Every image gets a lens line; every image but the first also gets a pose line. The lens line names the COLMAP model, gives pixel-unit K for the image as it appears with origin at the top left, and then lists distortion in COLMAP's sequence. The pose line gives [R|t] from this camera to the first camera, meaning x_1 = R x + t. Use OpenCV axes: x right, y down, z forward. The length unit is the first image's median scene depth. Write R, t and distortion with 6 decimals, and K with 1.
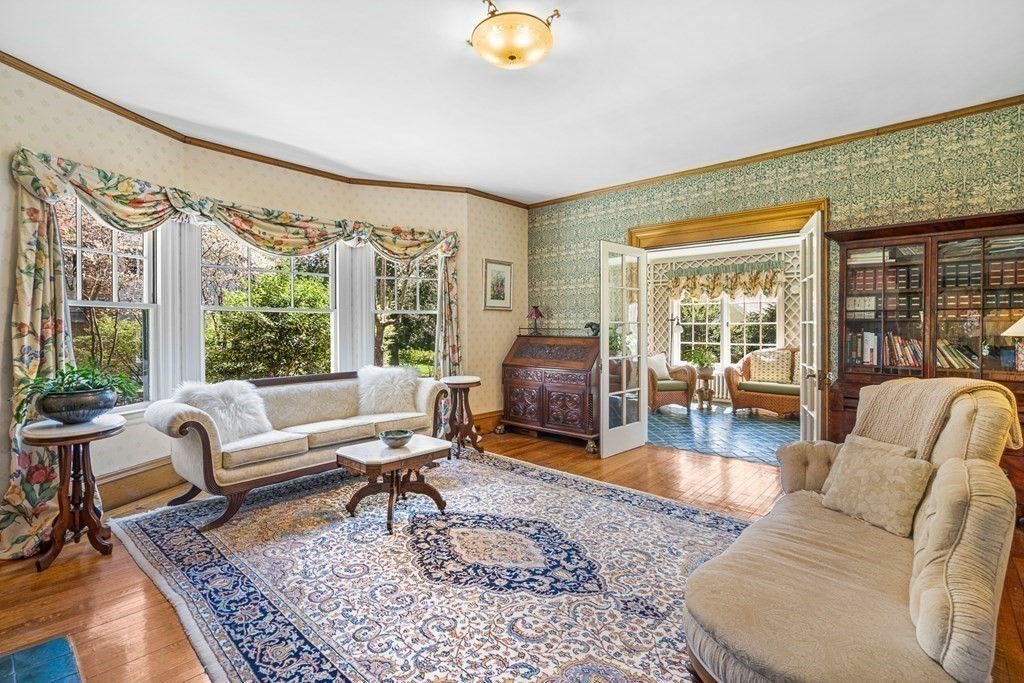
lens RADIAL K [[472.7, 0, 508.2], [0, 472.7, 333.6], [0, 0, 1]] dist [-0.006142, 0.001330]
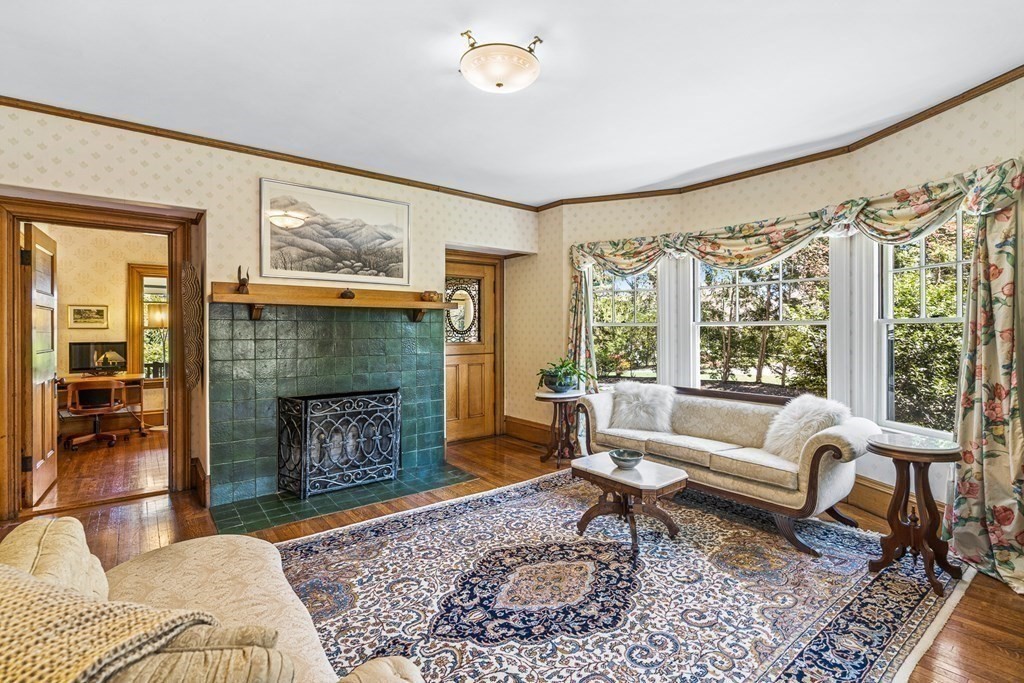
lens RADIAL K [[472.7, 0, 508.1], [0, 472.7, 334.0], [0, 0, 1]] dist [-0.006142, 0.001330]
pose [[-0.162570, 0.012776, -0.986614, 0.890379], [-0.010116, 0.999842, 0.014614, -0.059353], [0.986645, 0.012356, -0.162415, 1.047207]]
